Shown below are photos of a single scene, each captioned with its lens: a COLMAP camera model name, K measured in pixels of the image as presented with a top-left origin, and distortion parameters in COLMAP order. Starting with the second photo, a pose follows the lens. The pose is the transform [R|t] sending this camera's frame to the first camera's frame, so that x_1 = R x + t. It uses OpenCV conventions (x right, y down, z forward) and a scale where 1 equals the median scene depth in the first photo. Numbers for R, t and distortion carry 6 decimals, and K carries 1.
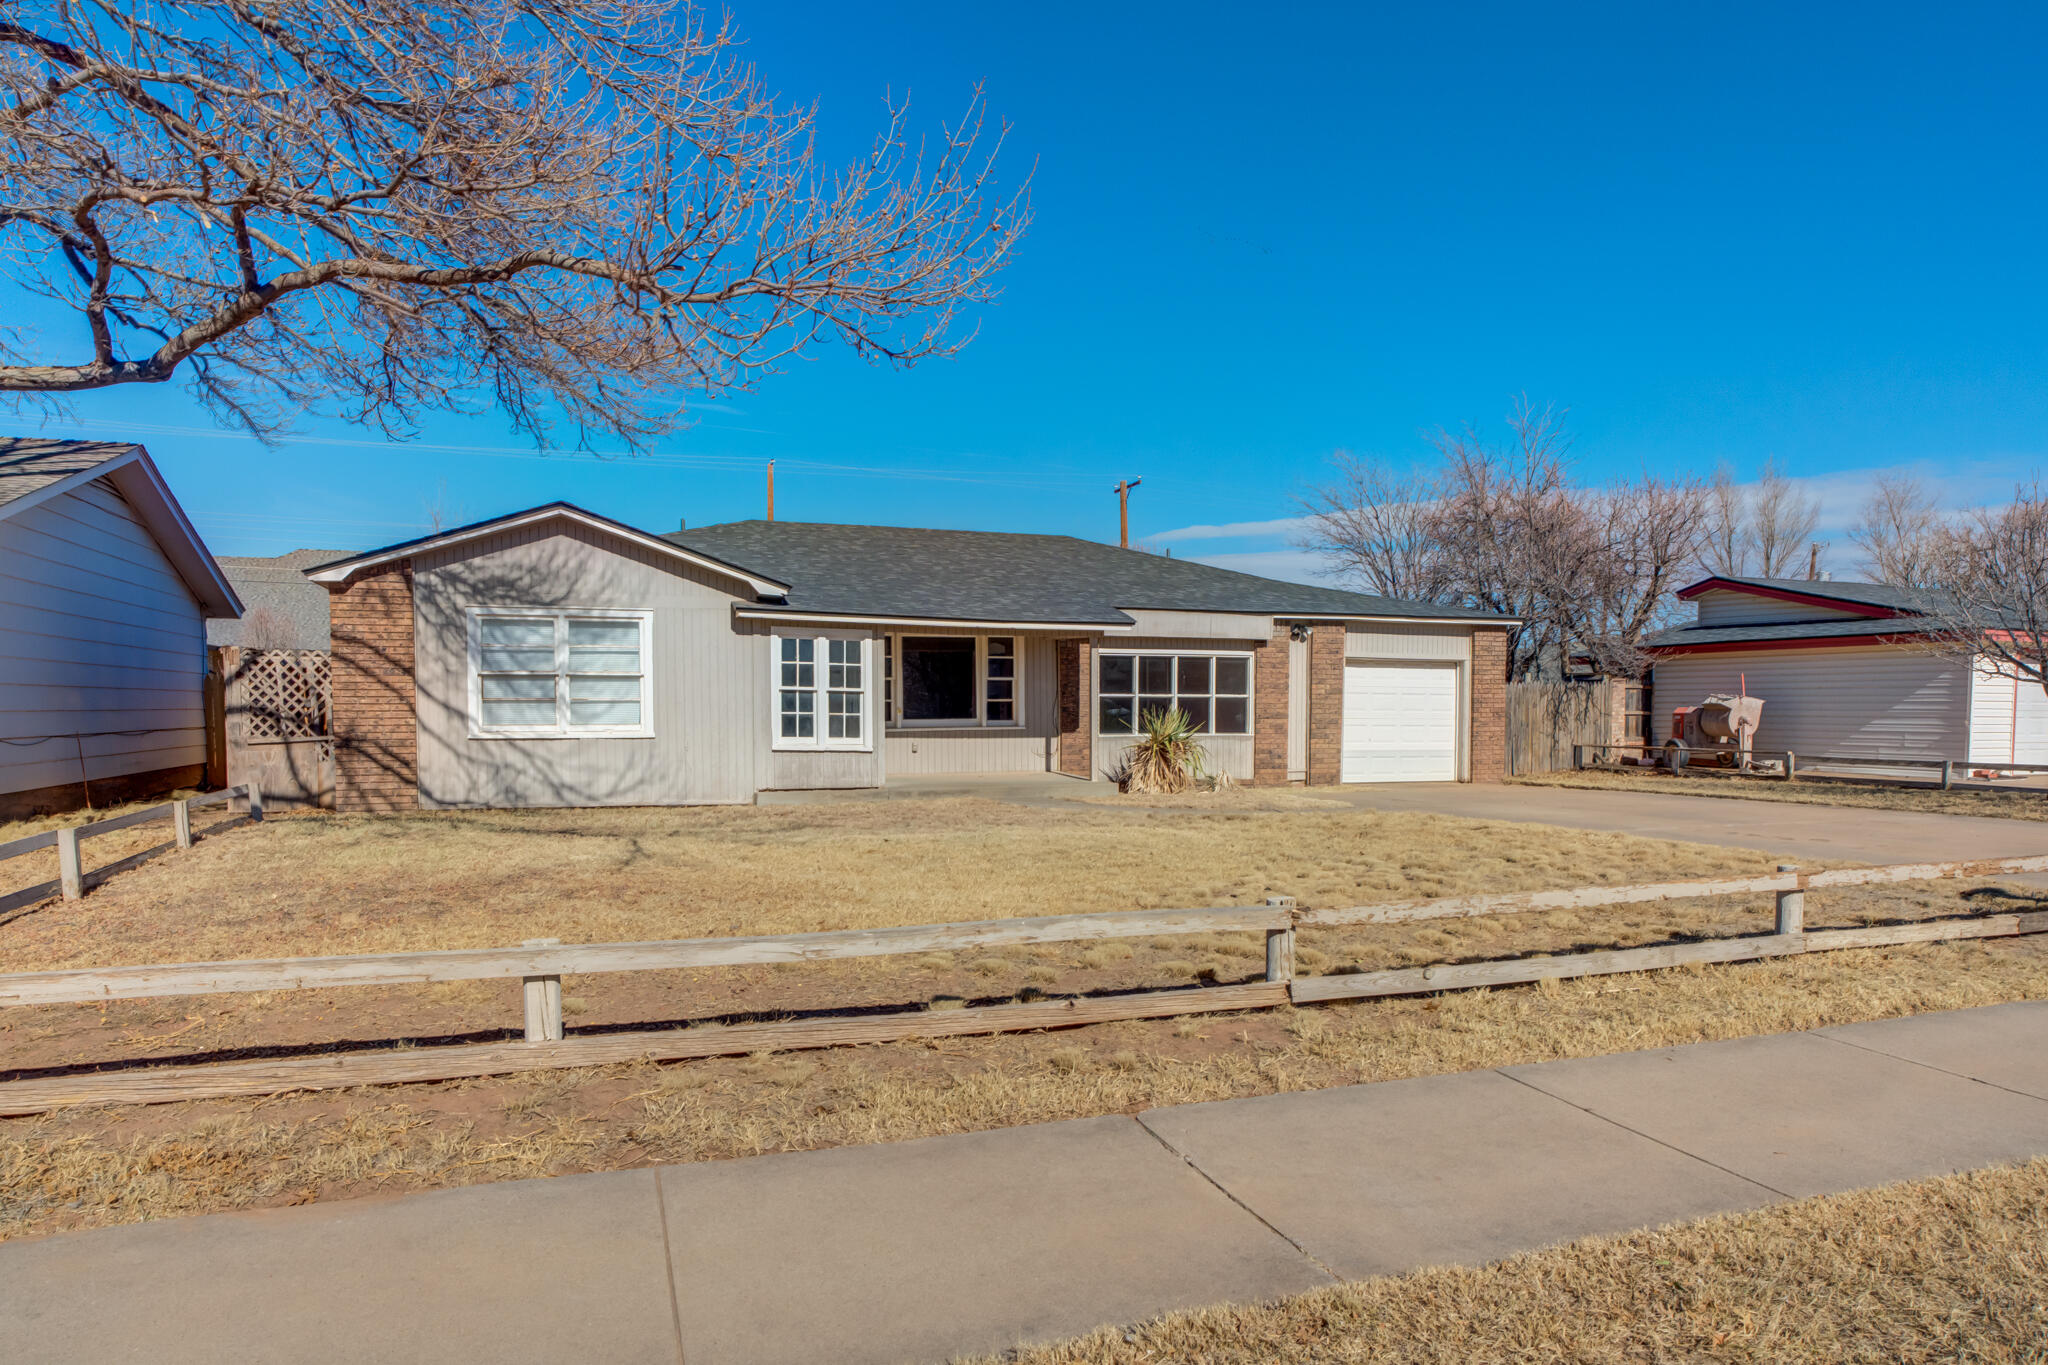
lens RADIAL K [[1012.8, 0, 1015.7], [0, 1012.8, 698.9], [0, 0, 1]] dist [0.001791, 0.010870]
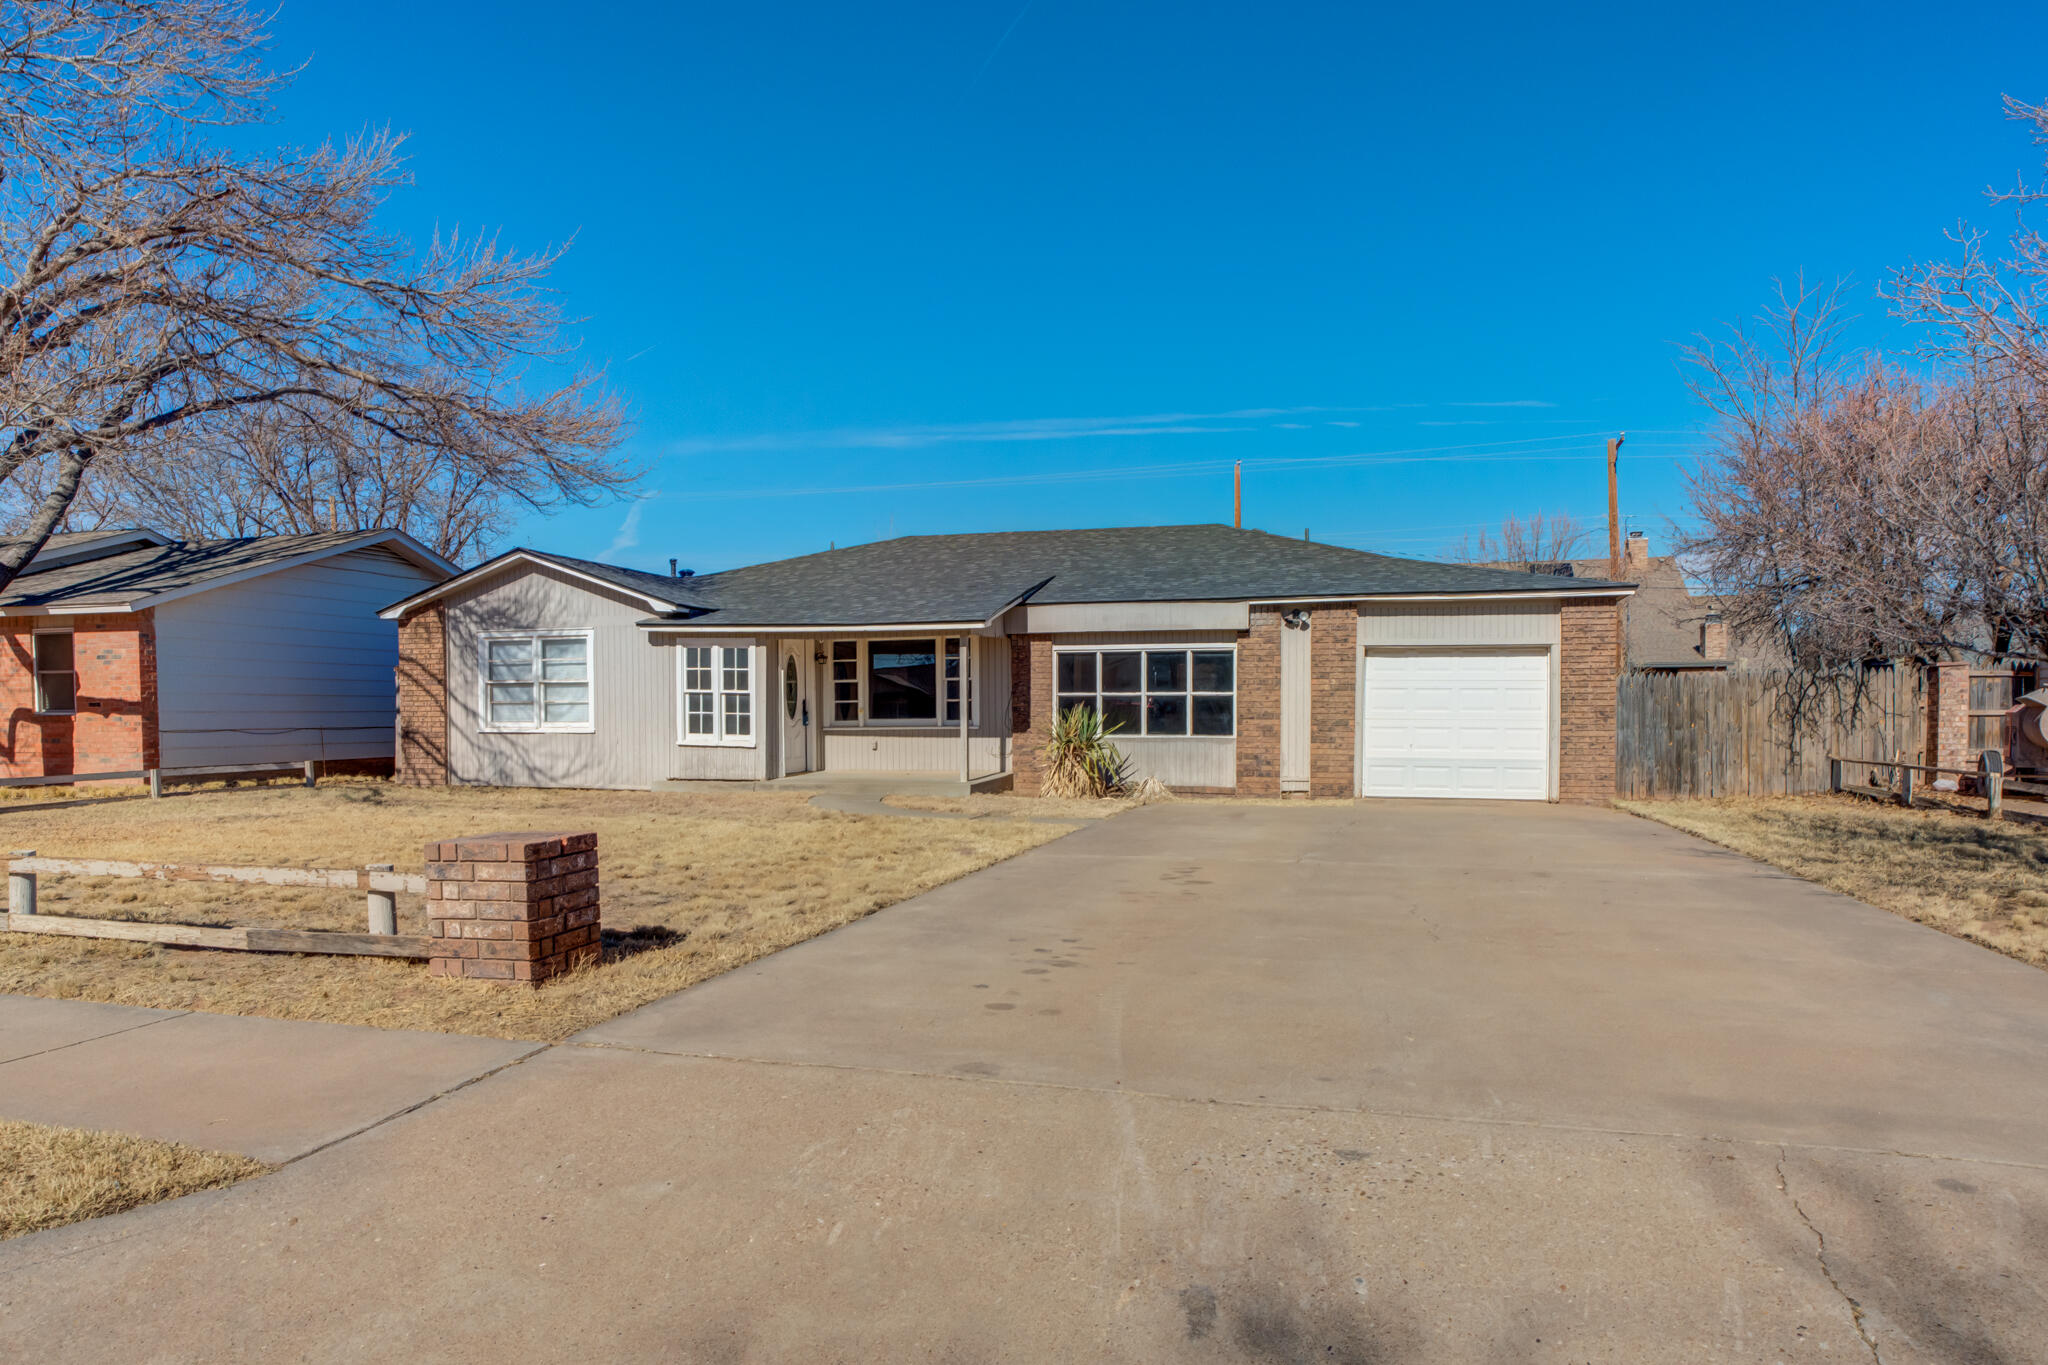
lens RADIAL K [[1012.8, 0, 1015.7], [0, 1012.8, 698.9], [0, 0, 1]] dist [0.001791, 0.010870]
pose [[0.869721, -0.007677, -0.493484, 0.546315], [0.006608, 0.999971, -0.003909, 0.004375], [0.493500, 0.000139, 0.869746, 0.148739]]
